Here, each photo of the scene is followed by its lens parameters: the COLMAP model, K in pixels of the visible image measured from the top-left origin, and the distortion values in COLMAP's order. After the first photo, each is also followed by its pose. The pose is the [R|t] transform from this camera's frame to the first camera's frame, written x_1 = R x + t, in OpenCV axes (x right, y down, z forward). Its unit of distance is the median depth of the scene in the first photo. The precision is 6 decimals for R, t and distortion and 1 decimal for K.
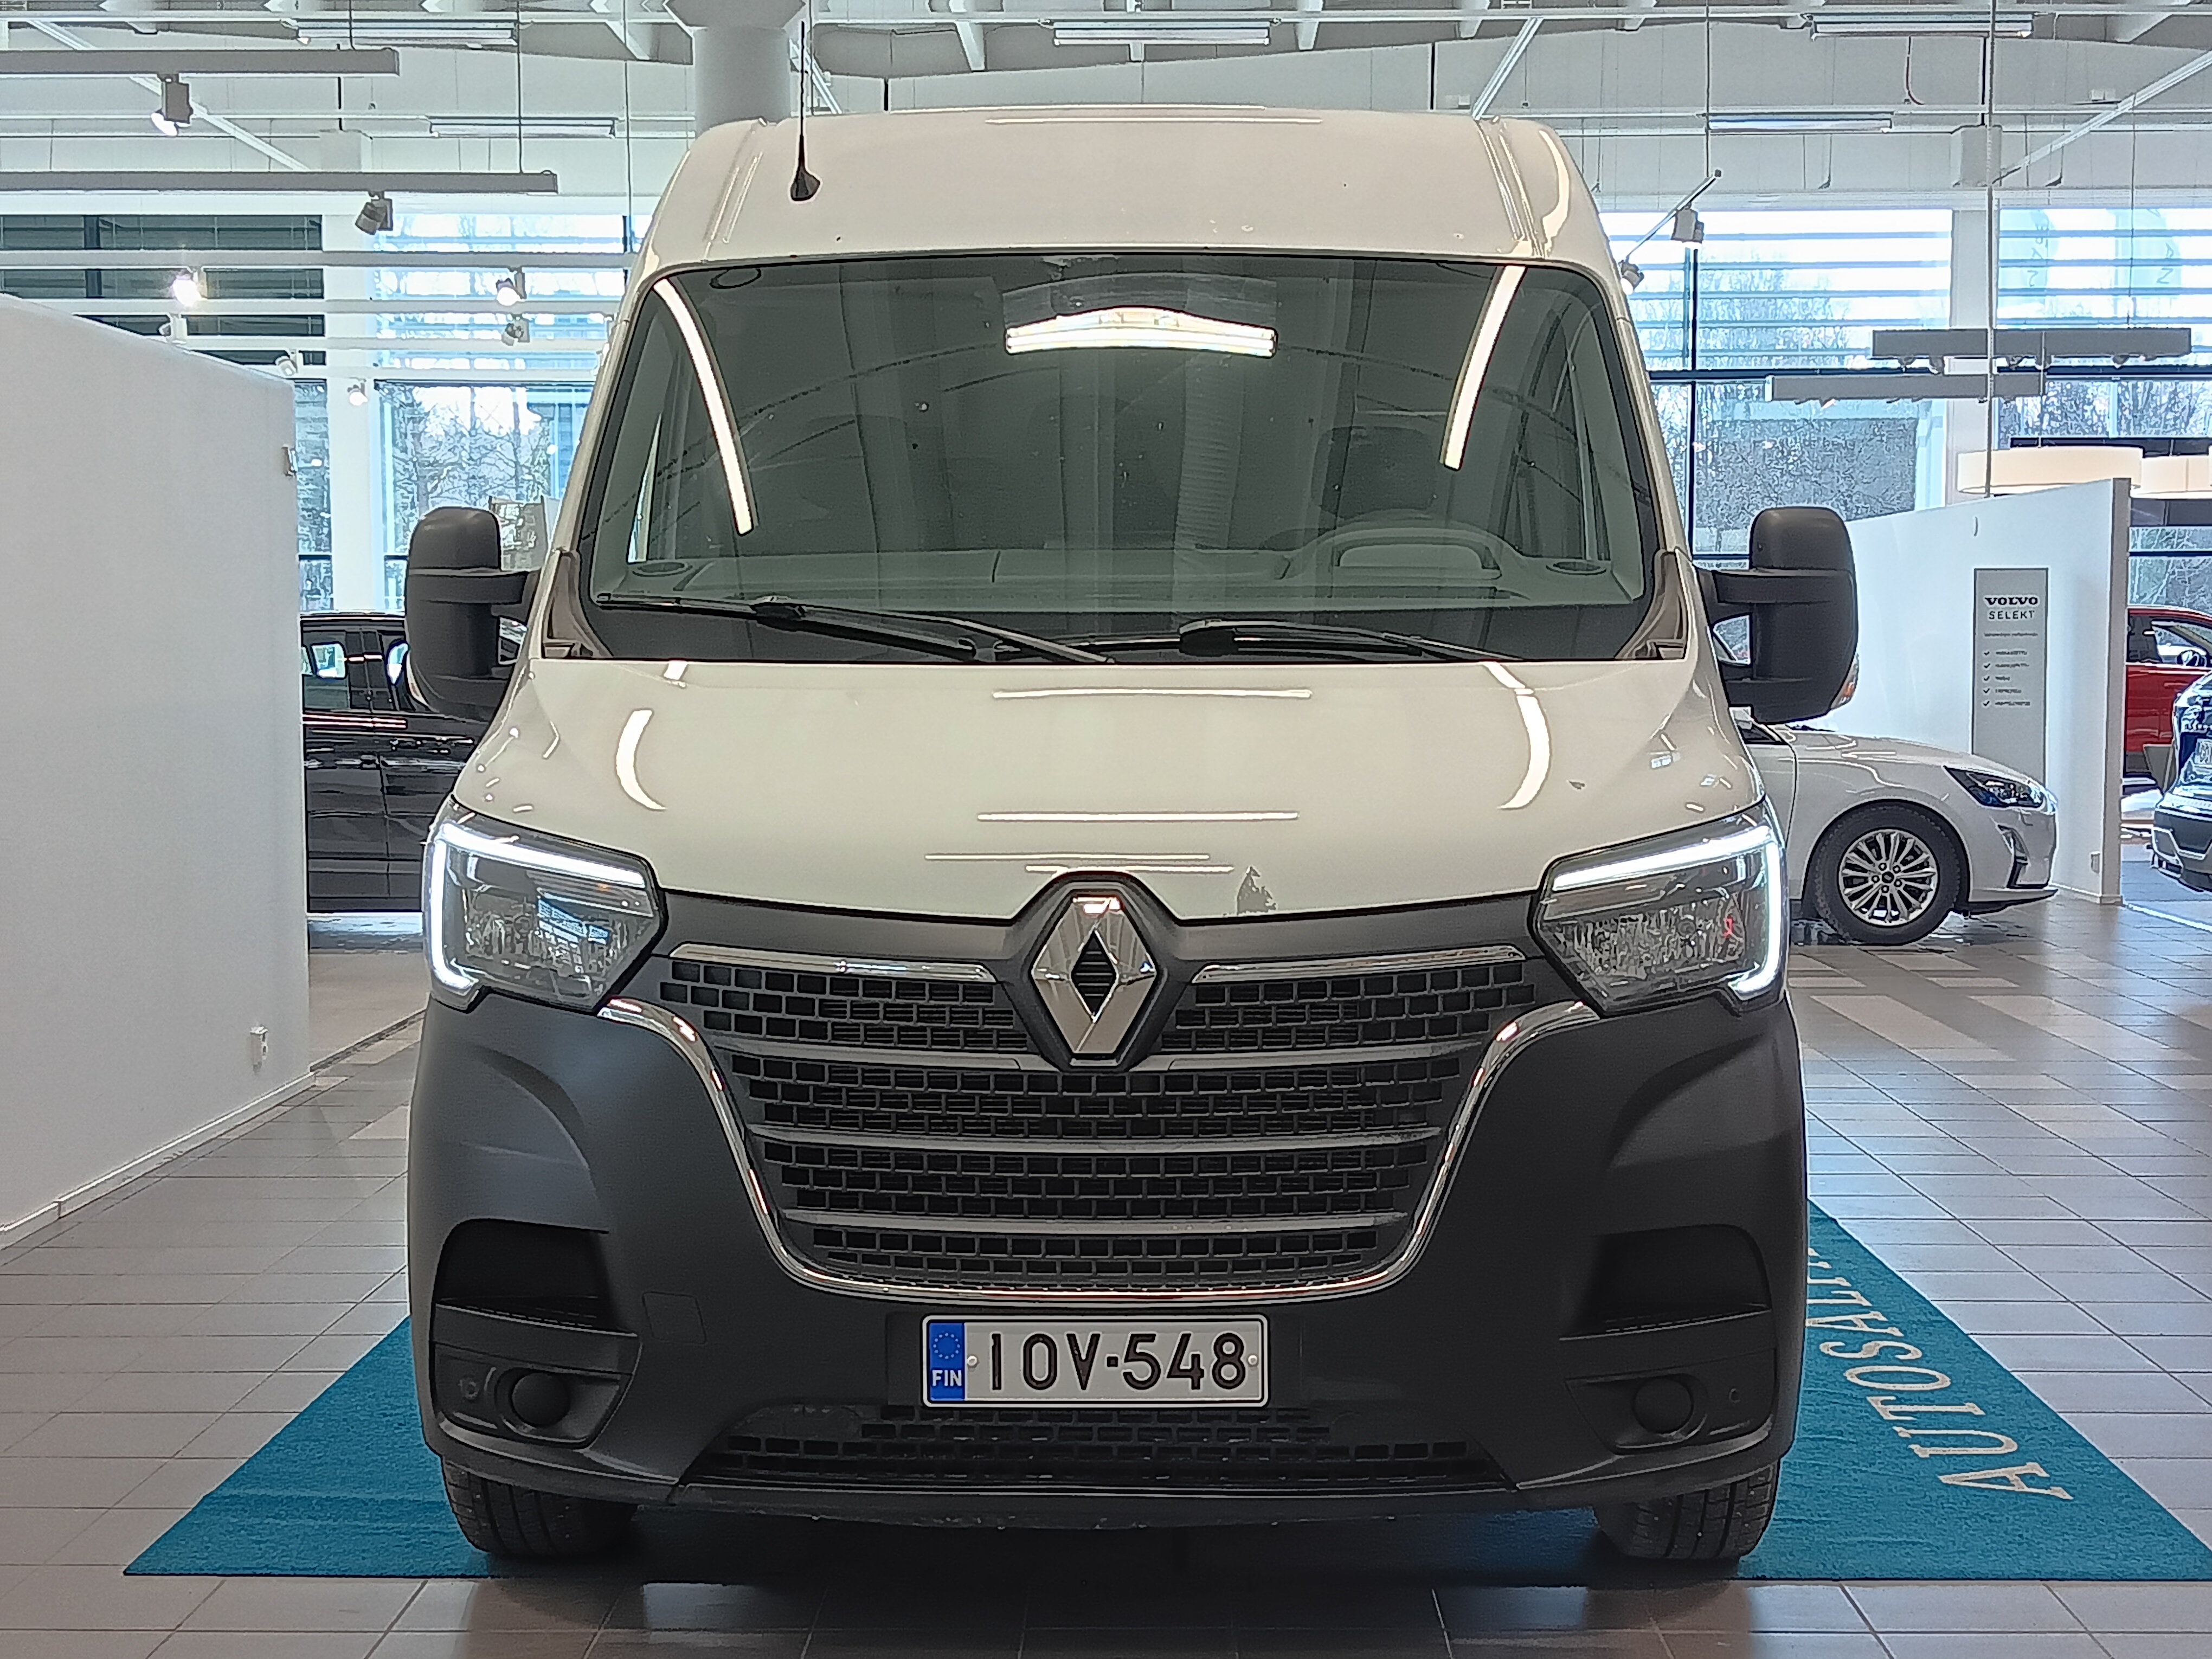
lens RADIAL K [[1964.3, 0, 1106.0], [0, 1964.3, 829.5], [0, 0, 1]] dist [0.071688, -0.005731]
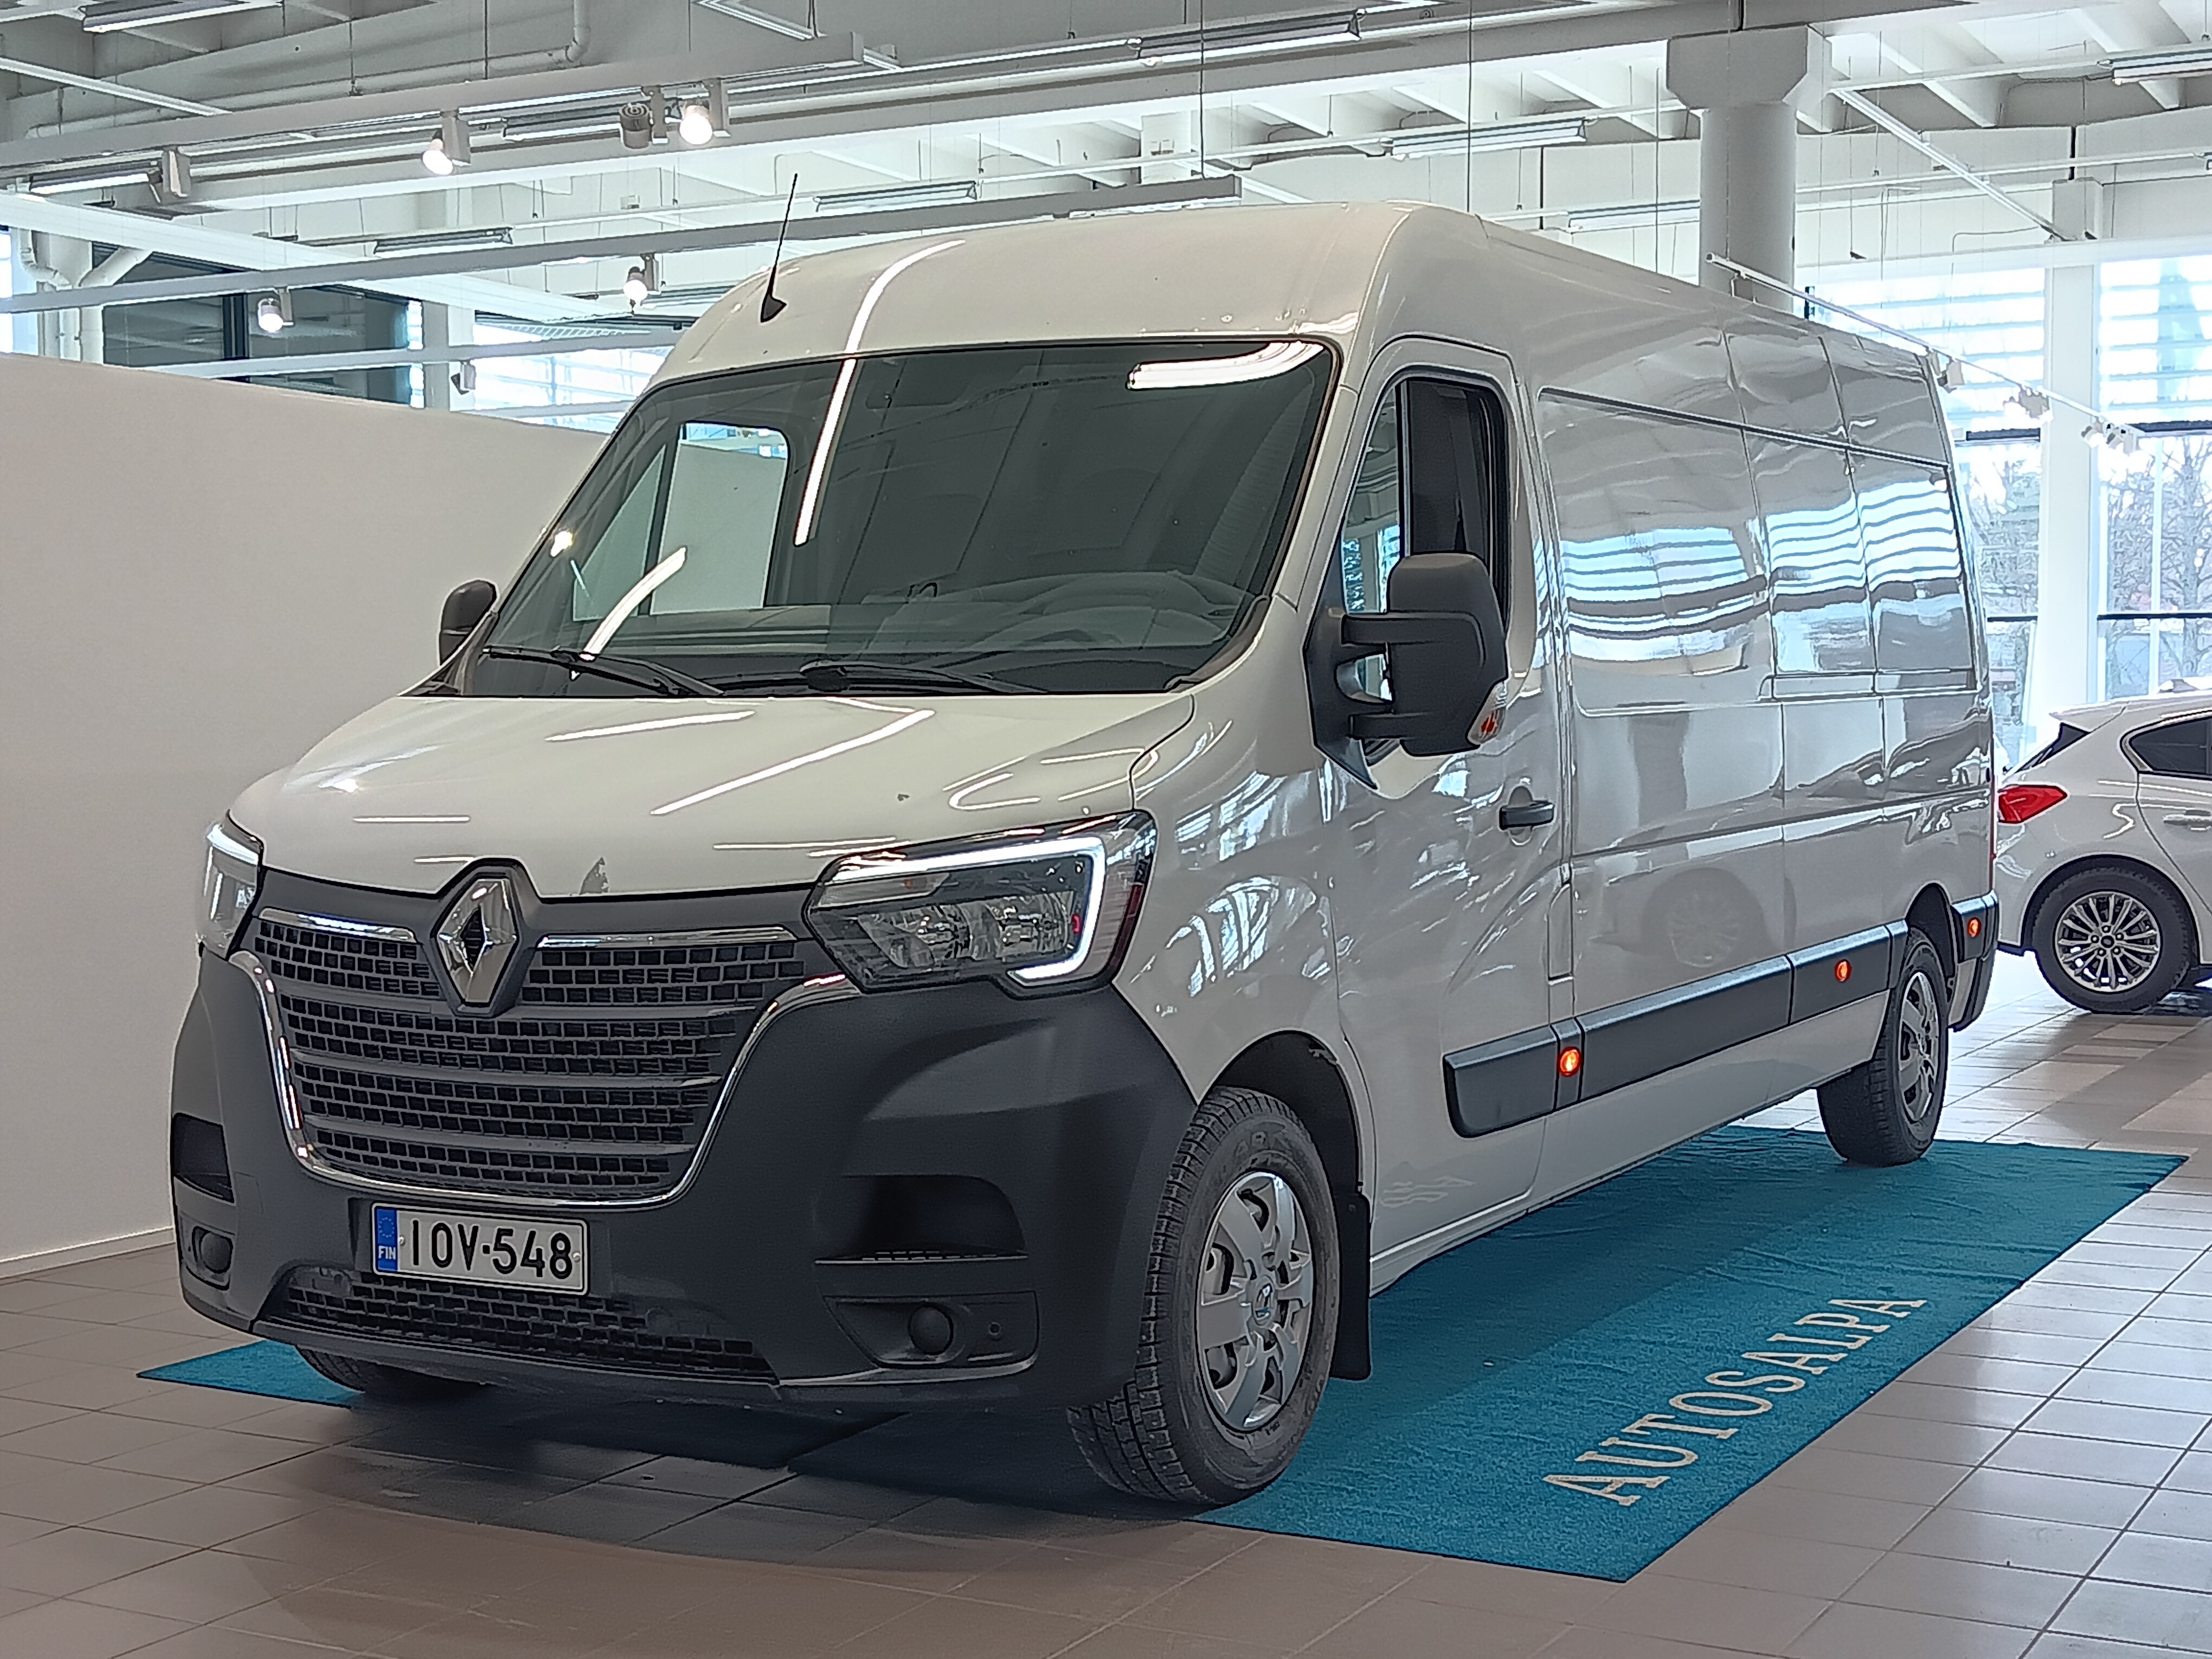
lens RADIAL K [[1889.0, 0, 1106.0], [0, 1889.0, 829.5], [0, 0, 1]] dist [0.004086, -0.079636]
pose [[0.954525, 0.017530, -0.297615, 0.728072], [-0.025995, 0.999362, -0.024509, 0.022738], [0.296995, 0.031131, 0.954371, -0.031763]]
